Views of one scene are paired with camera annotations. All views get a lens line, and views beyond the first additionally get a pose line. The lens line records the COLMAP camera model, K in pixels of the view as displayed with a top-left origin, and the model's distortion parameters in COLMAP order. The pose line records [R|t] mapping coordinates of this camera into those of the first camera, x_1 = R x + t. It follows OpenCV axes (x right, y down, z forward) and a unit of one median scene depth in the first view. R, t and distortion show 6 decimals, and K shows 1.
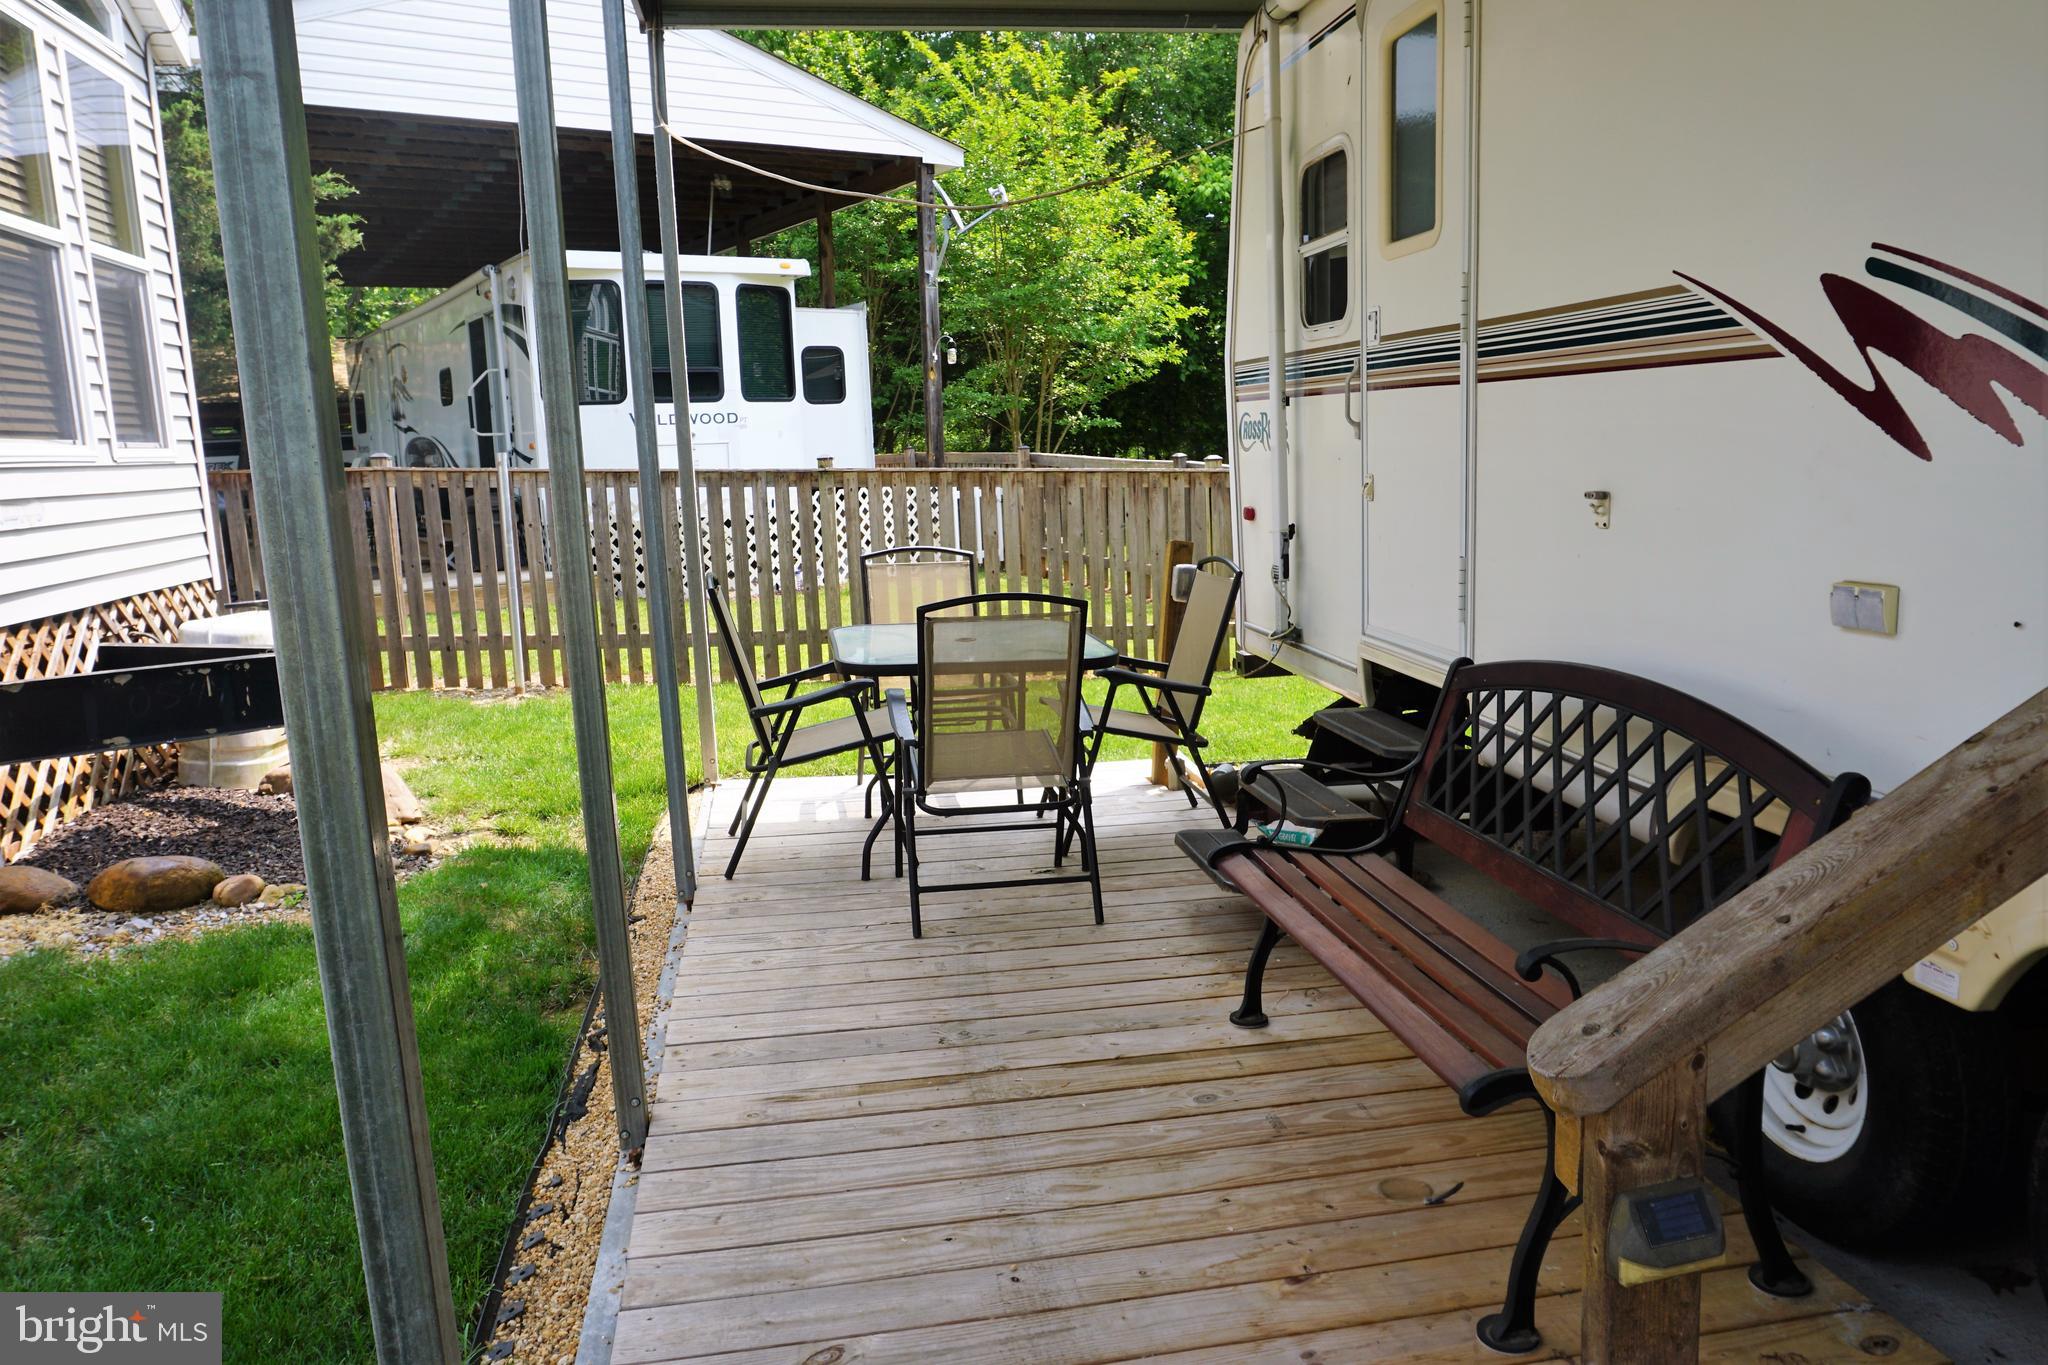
lens RADIAL K [[1385.9, 0, 1024.0], [0, 1385.9, 682.5], [0, 0, 1]] dist [-0.023342, 0.003007]
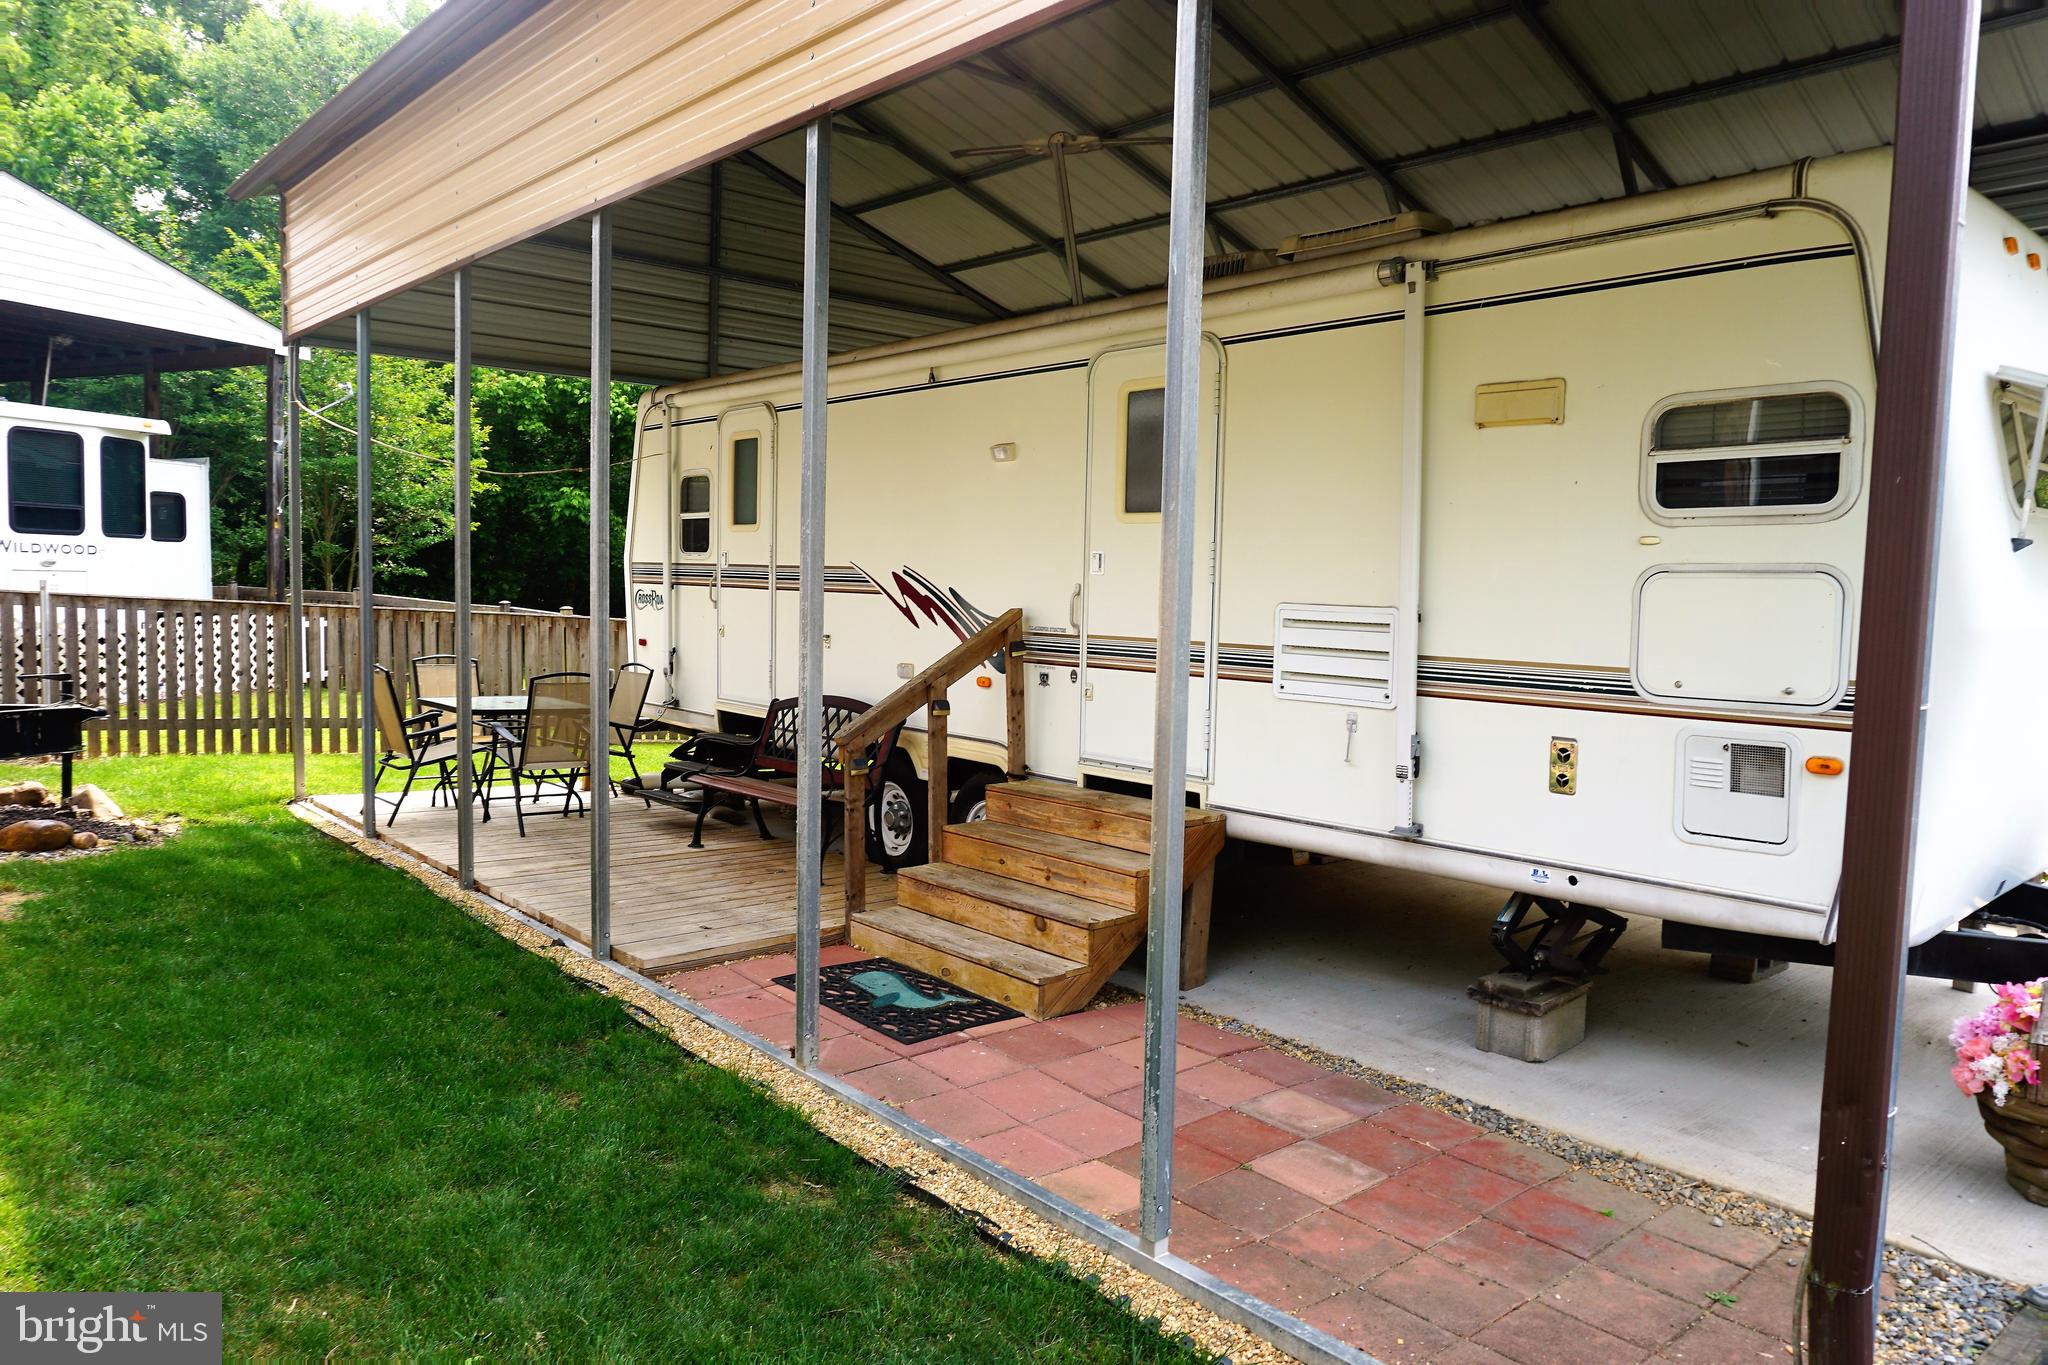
lens RADIAL K [[1385.9, 0, 1024.0], [0, 1385.9, 682.5], [0, 0, 1]] dist [-0.023342, 0.003007]
pose [[0.840779, 0.019915, 0.541012, -0.190719], [0.037588, 0.994764, -0.095032, 0.059763], [-0.540072, 0.100236, 0.835629, -0.387378]]
